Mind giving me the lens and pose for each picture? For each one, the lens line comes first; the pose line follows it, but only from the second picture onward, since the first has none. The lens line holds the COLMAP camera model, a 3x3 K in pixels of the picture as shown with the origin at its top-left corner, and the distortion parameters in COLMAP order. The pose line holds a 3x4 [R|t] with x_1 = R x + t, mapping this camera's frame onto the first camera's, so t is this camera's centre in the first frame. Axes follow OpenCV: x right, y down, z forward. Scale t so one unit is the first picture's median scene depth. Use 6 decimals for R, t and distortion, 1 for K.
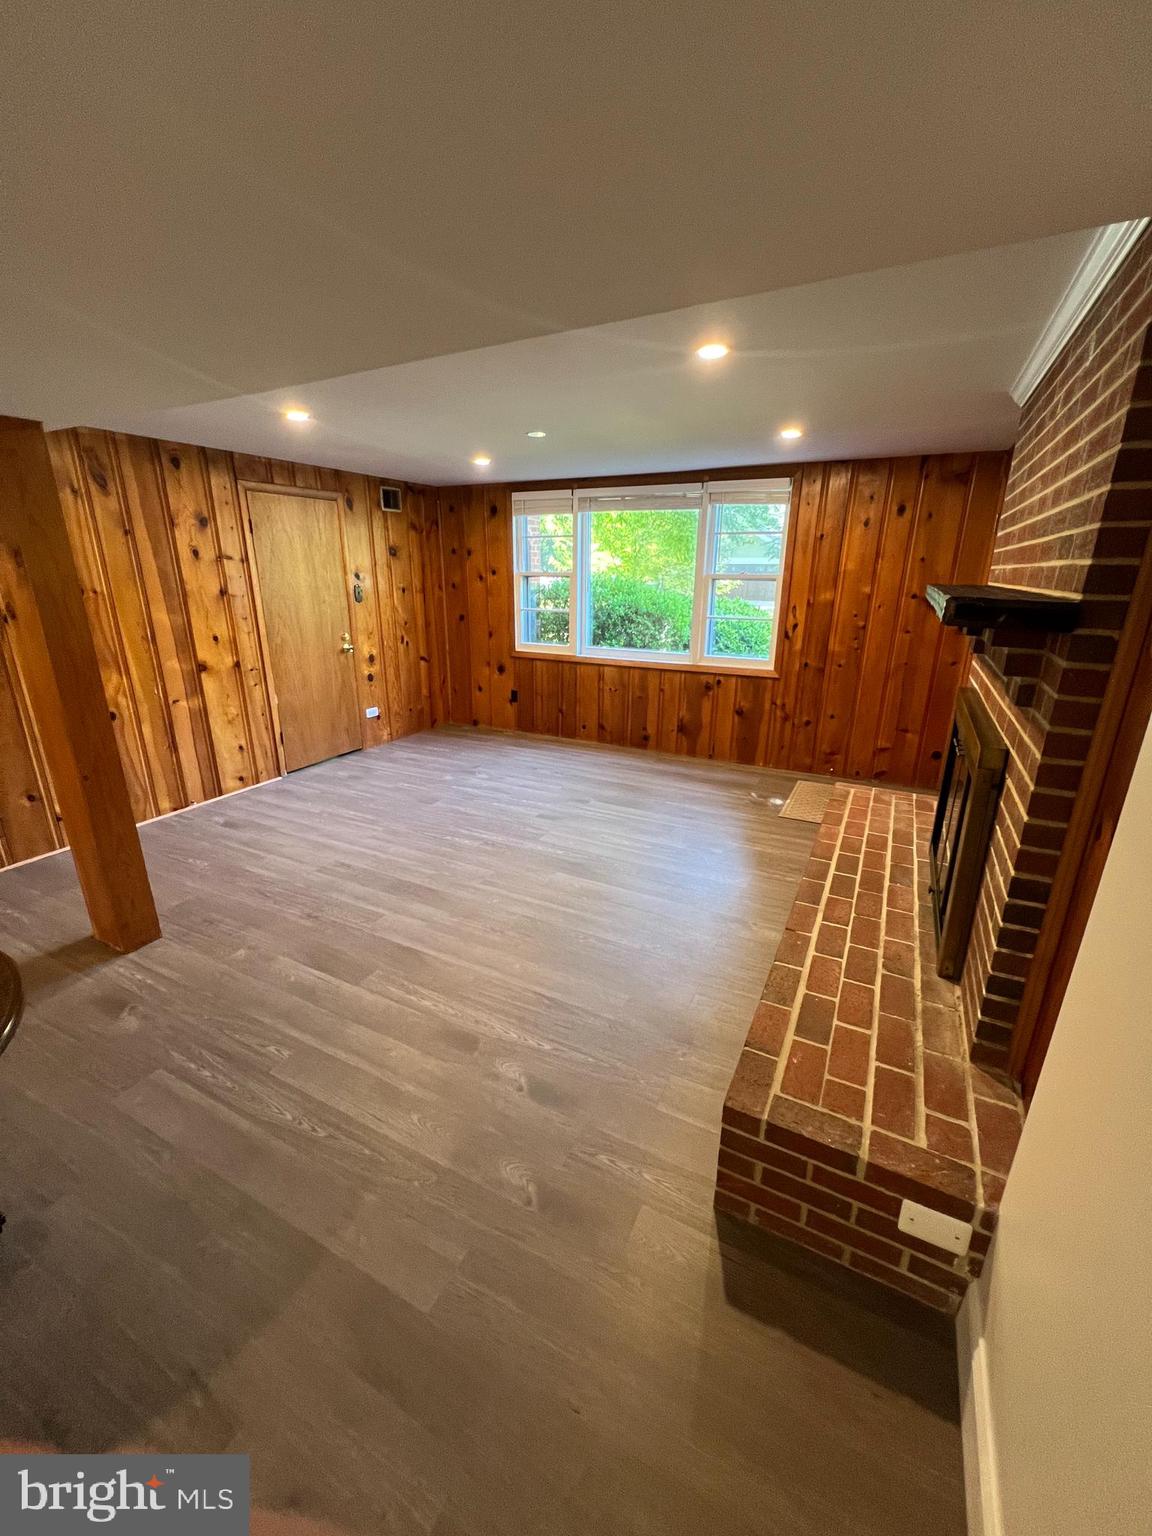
lens RADIAL K [[611.4, 0, 576.0], [0, 611.4, 768.0], [0, 0, 1]] dist [-0.002599, 0.000483]
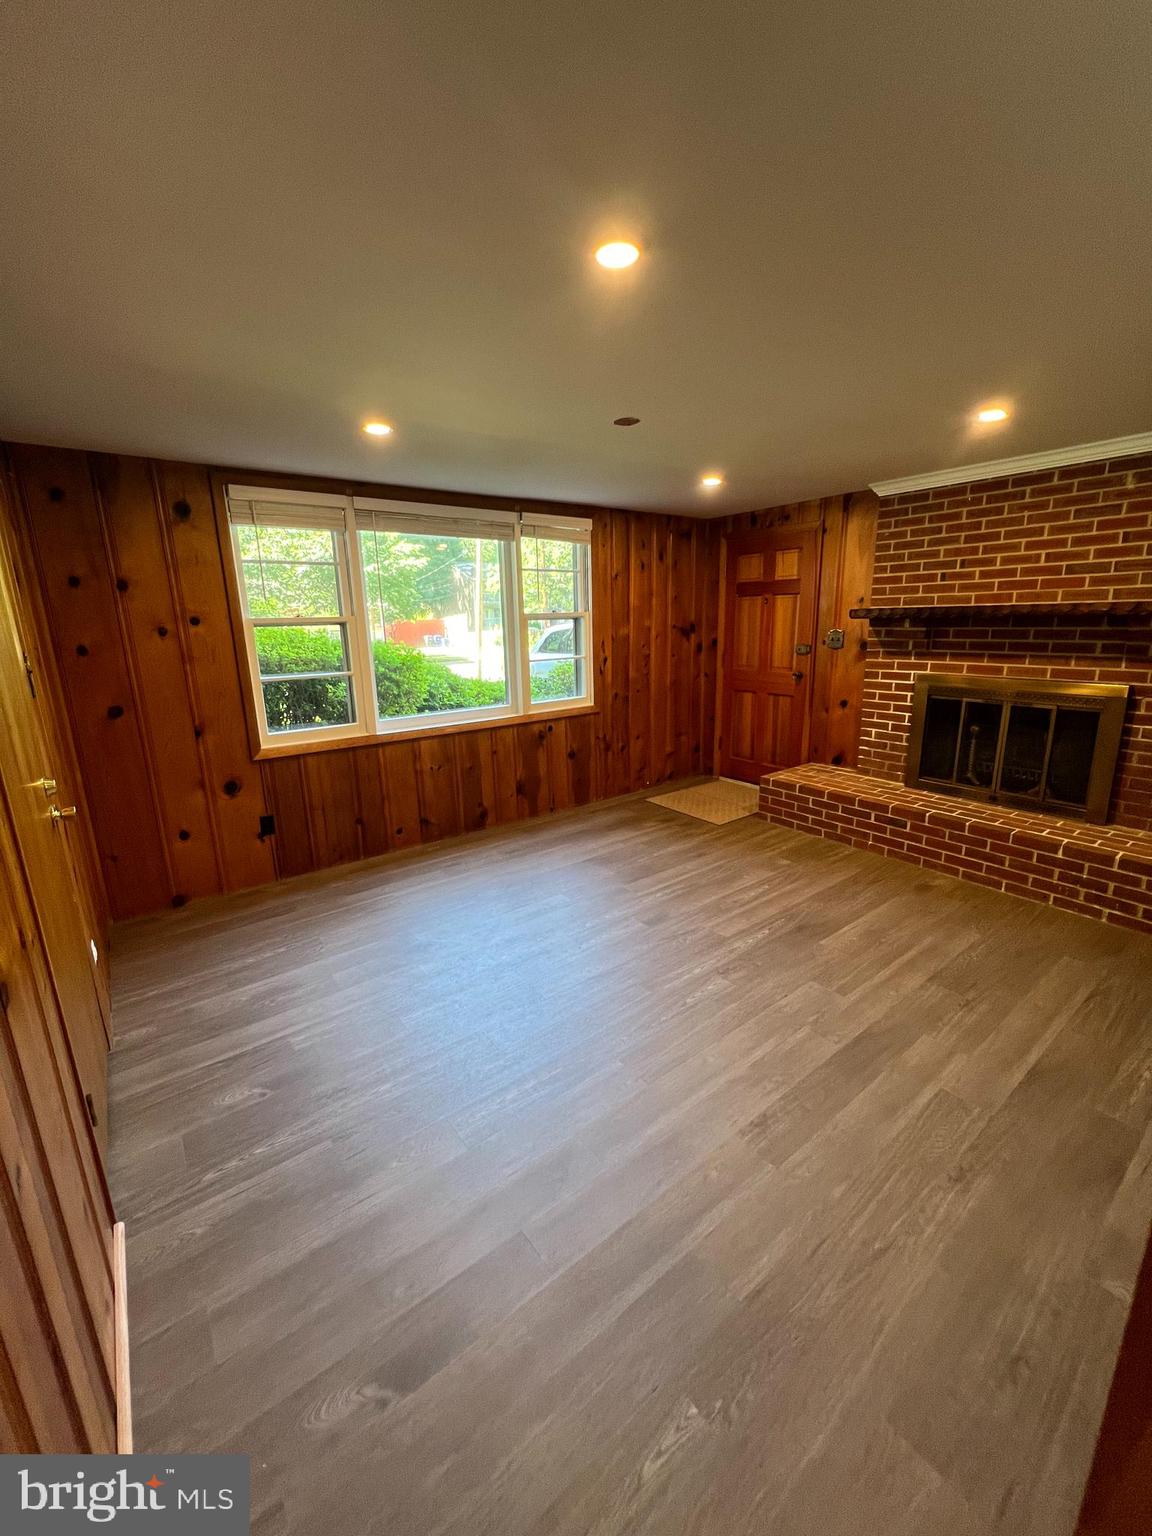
lens RADIAL K [[617.6, 0, 576.0], [0, 617.6, 768.0], [0, 0, 1]] dist [-0.000218, 0.000061]
pose [[0.426572, -0.231812, 0.874242, -0.581992], [0.304706, 0.946925, 0.102408, -0.169236], [-0.851581, 0.222702, 0.474566, 0.545589]]
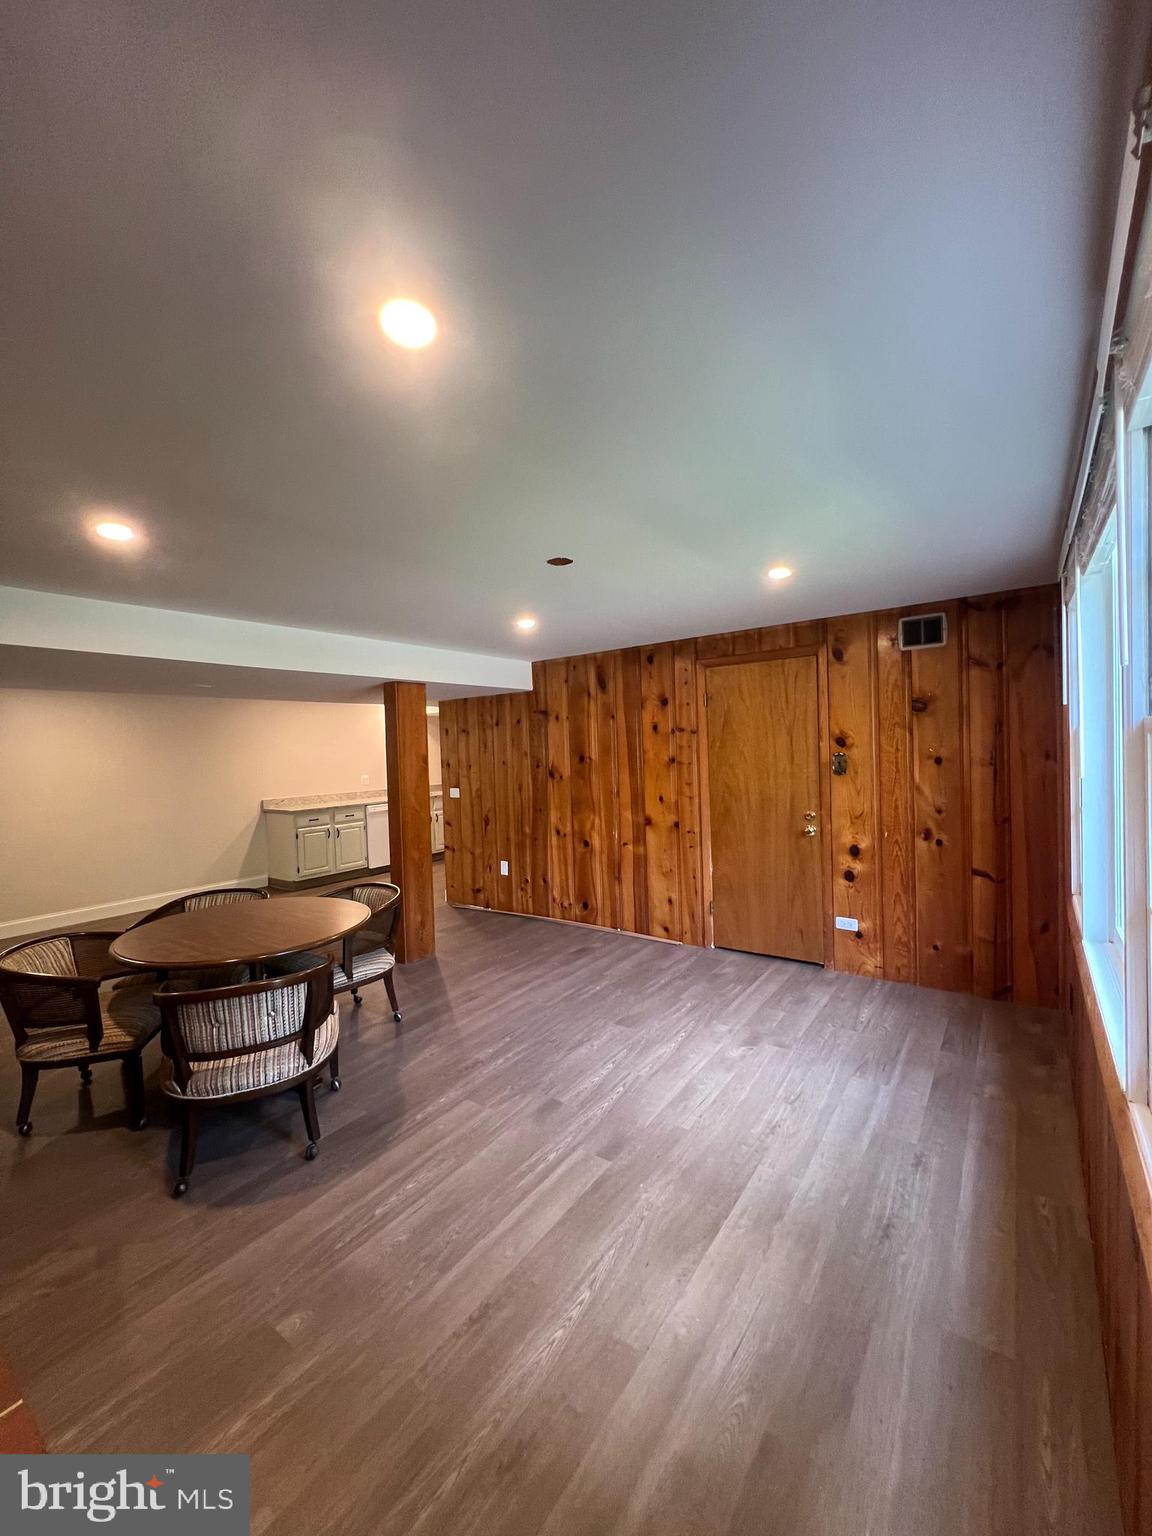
lens RADIAL K [[611.4, 0, 576.0], [0, 611.4, 768.0], [0, 0, 1]] dist [-0.002599, 0.000483]
pose [[-0.153993, 0.033143, -0.987516, 0.456472], [-0.273360, 0.958998, 0.074814, -0.255808], [0.949505, 0.281468, -0.138619, 0.820667]]
